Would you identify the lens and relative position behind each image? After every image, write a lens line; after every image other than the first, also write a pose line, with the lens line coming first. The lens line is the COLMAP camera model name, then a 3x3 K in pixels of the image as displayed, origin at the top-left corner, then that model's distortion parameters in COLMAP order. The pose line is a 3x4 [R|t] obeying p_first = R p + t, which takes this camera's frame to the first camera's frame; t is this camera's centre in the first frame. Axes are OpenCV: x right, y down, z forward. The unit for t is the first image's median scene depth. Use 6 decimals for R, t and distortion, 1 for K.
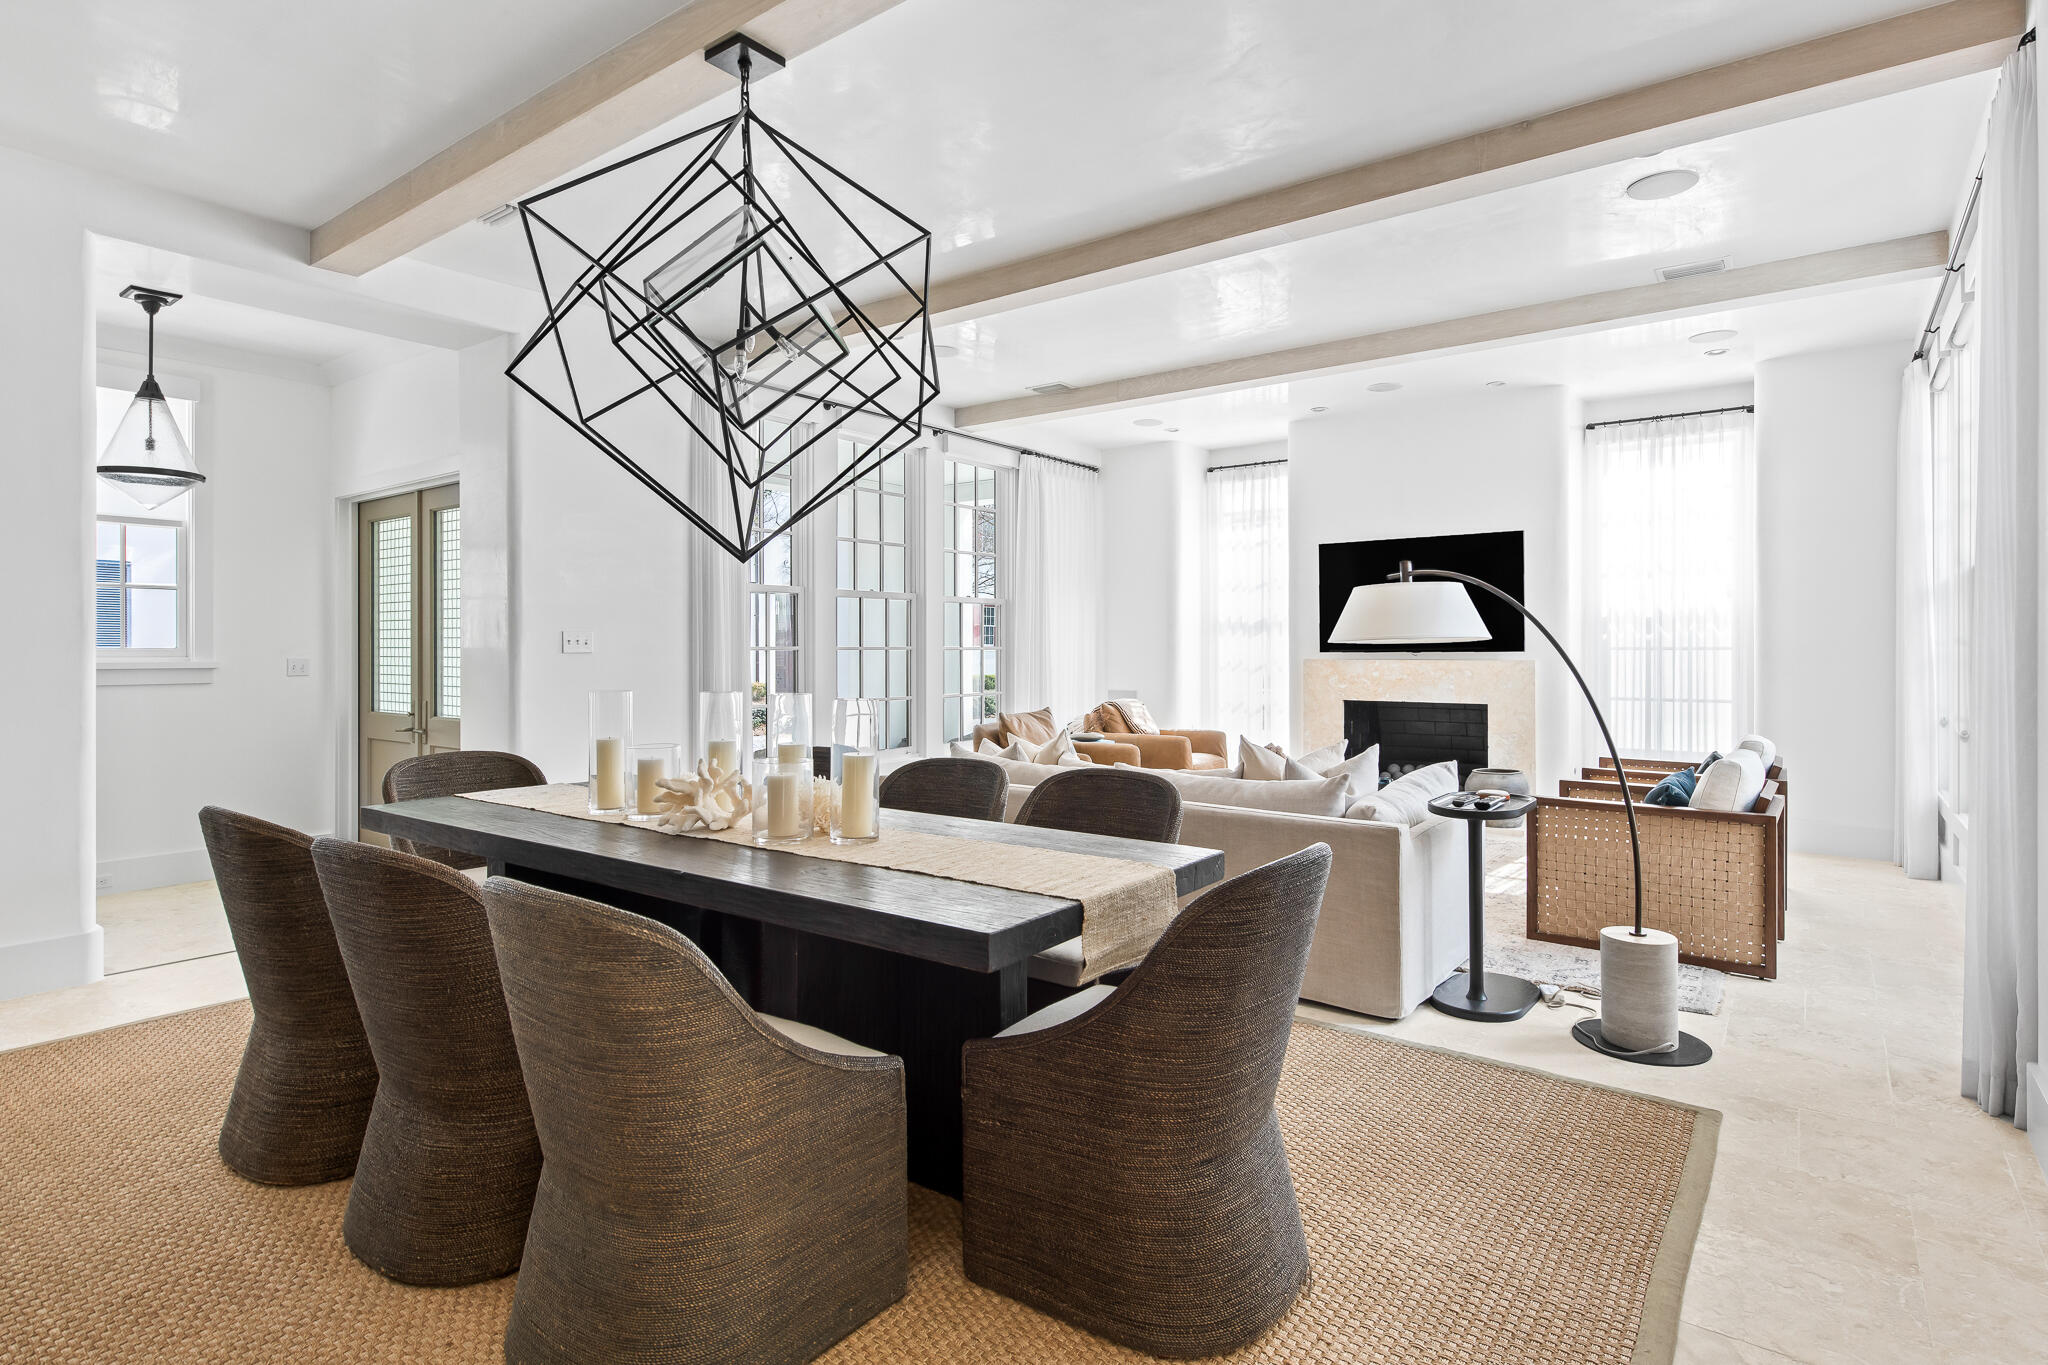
lens RADIAL K [[1038.1, 0, 1027.9], [0, 1038.1, 675.1], [0, 0, 1]] dist [0.000835, -0.001260]
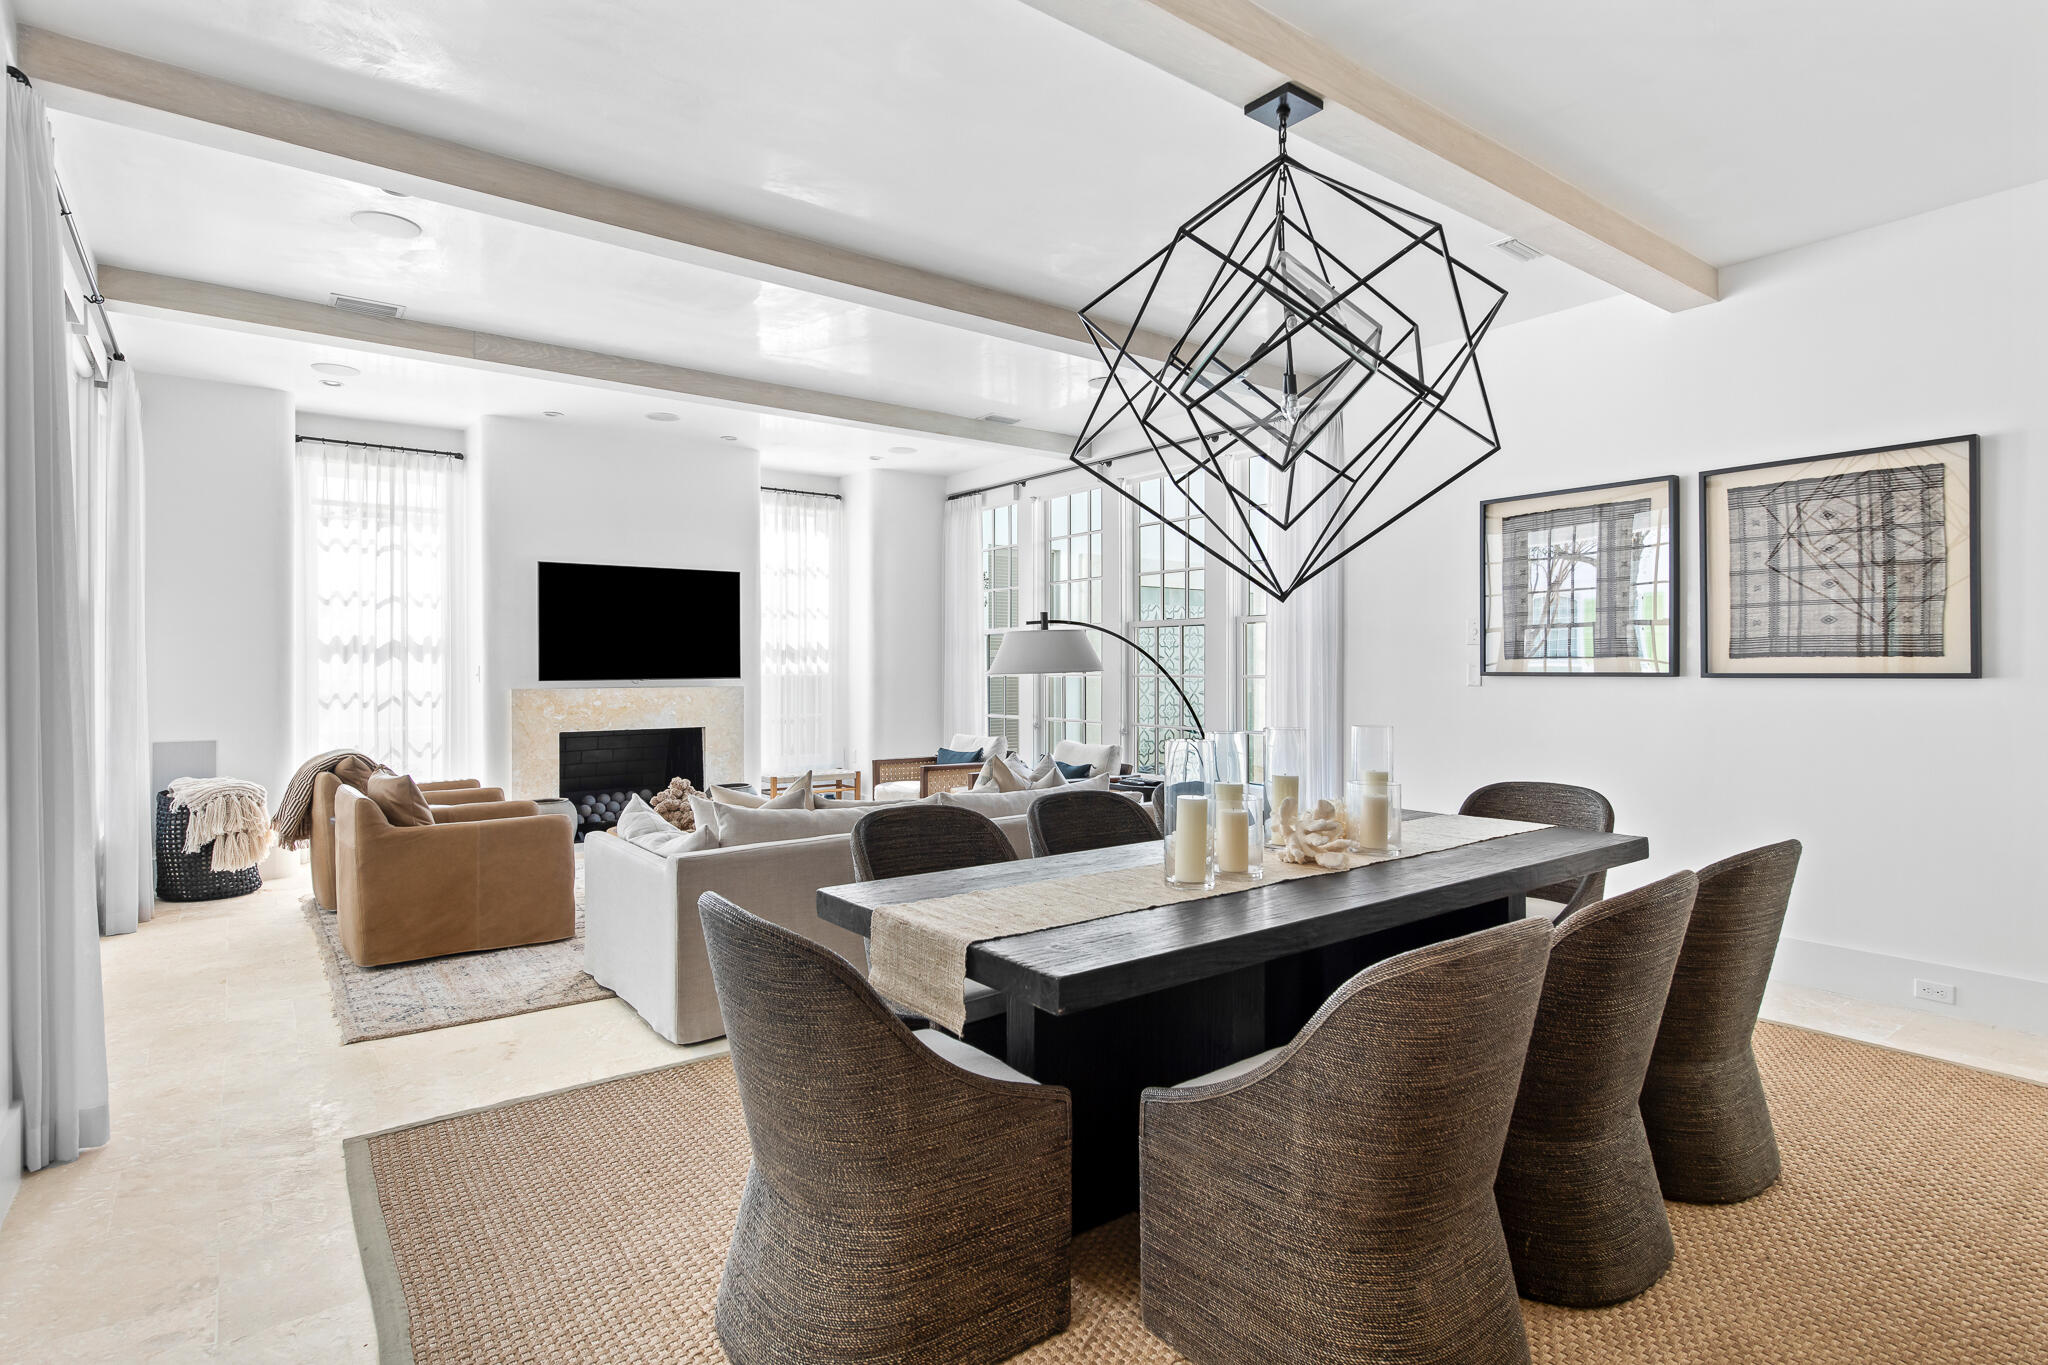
lens RADIAL K [[1038.1, 0, 1028.6], [0, 1038.1, 667.7], [0, 0, 1]] dist [0.000835, -0.001260]
pose [[0.269114, 0.001212, 0.963108, -0.487863], [0.027105, 0.999594, -0.008832, -0.014787], [-0.962727, 0.028482, 0.268972, 0.362987]]
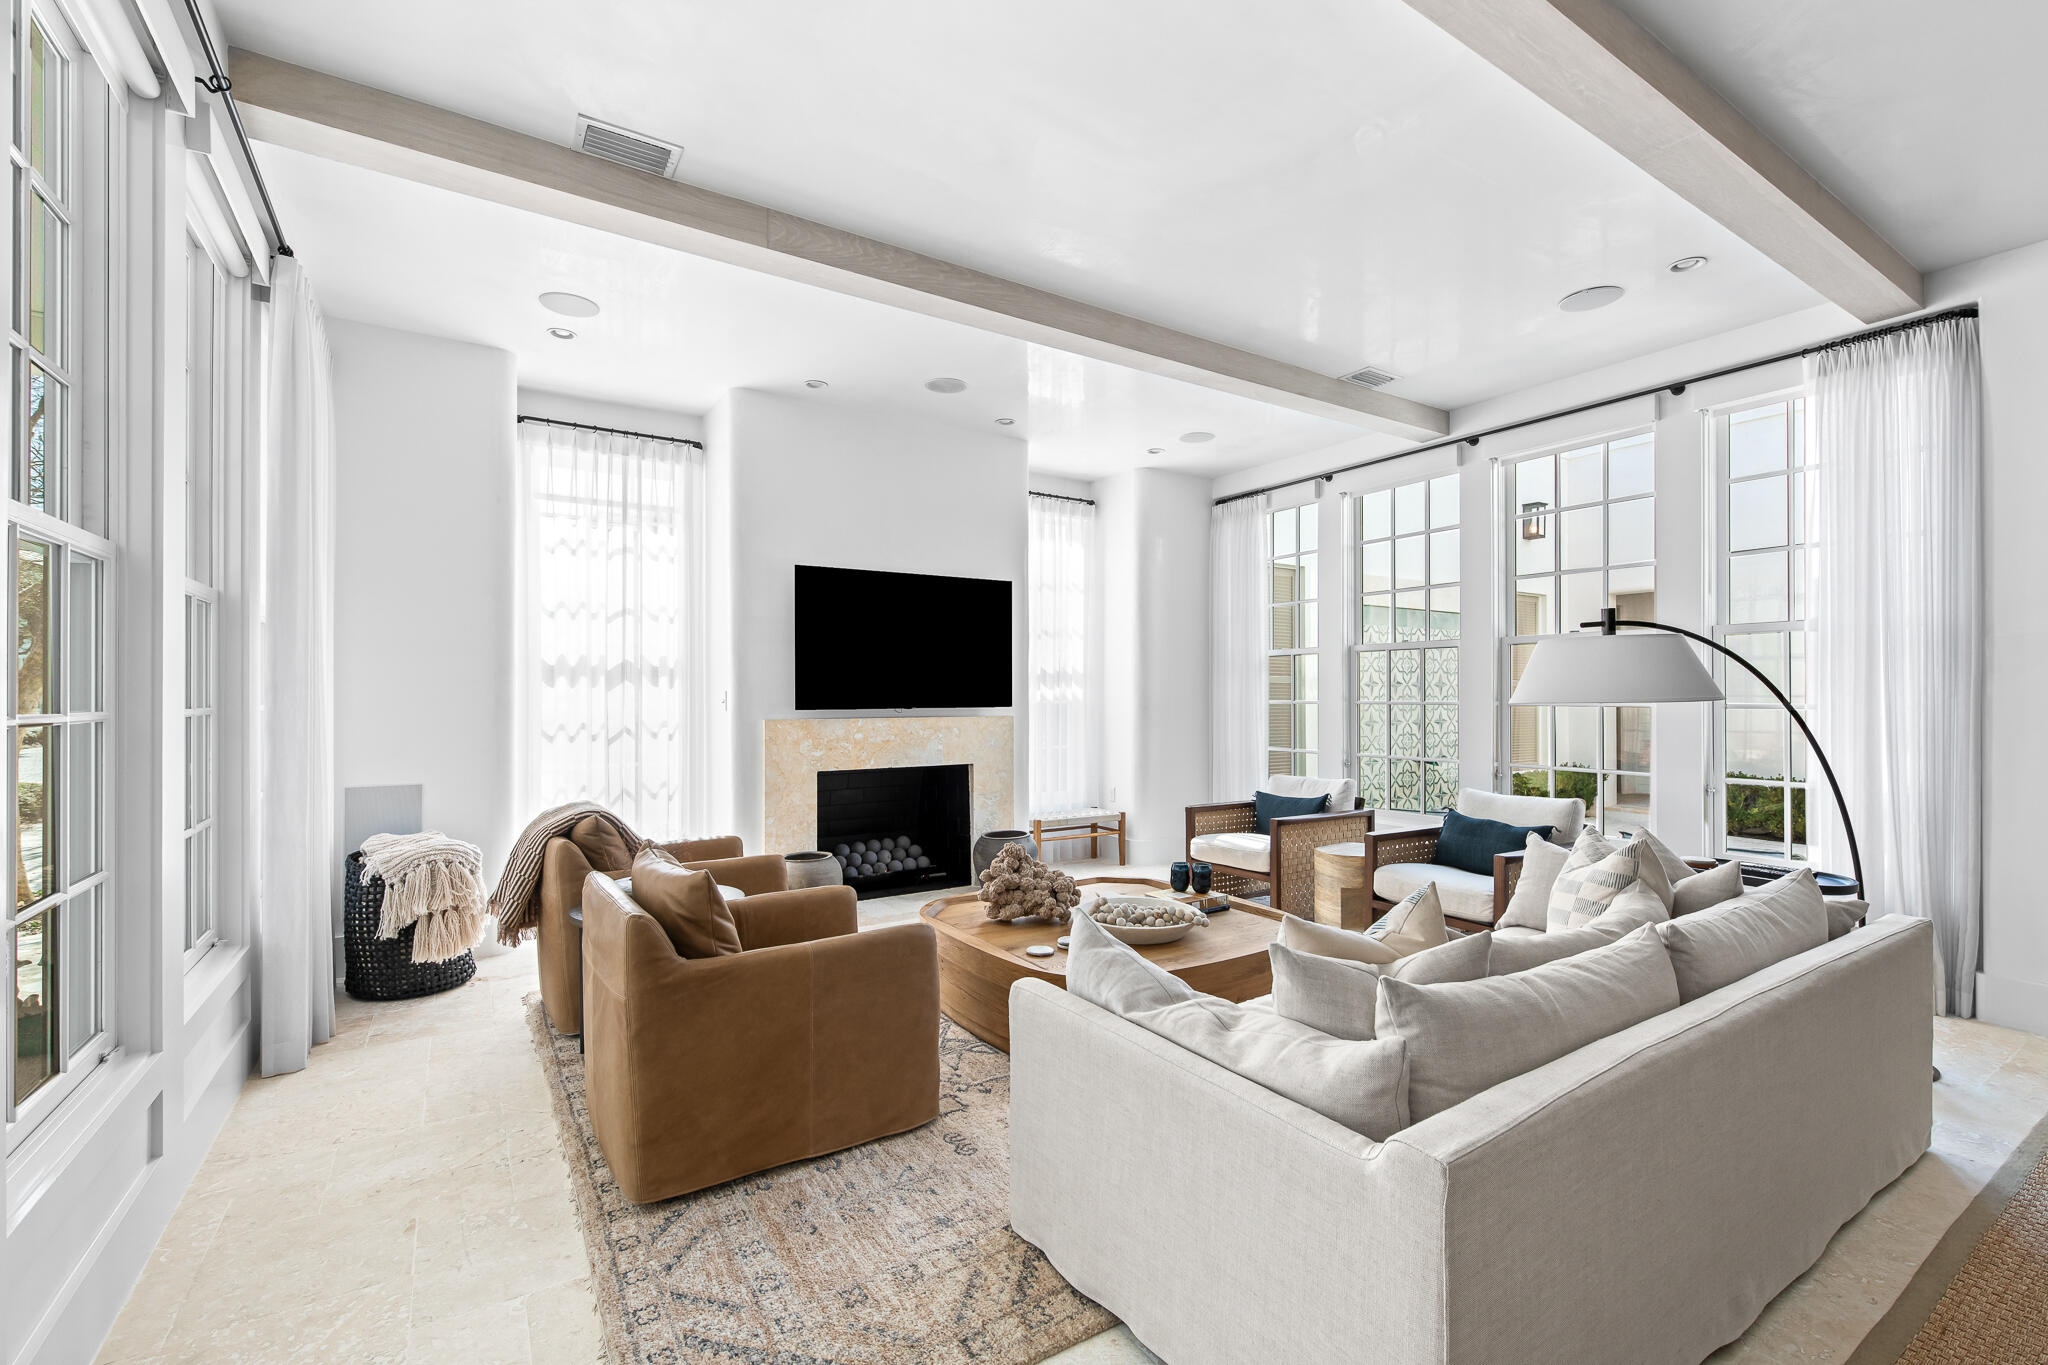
lens RADIAL K [[879.1, 0, 1030.8], [0, 879.1, 690.3], [0, 0, 1]] dist [-0.001083, 0.000038]
pose [[0.341726, 0.006613, 0.939777, -0.261210], [0.025348, 0.999547, -0.016250, -0.022238], [-0.939458, 0.029375, 0.341403, 0.651194]]
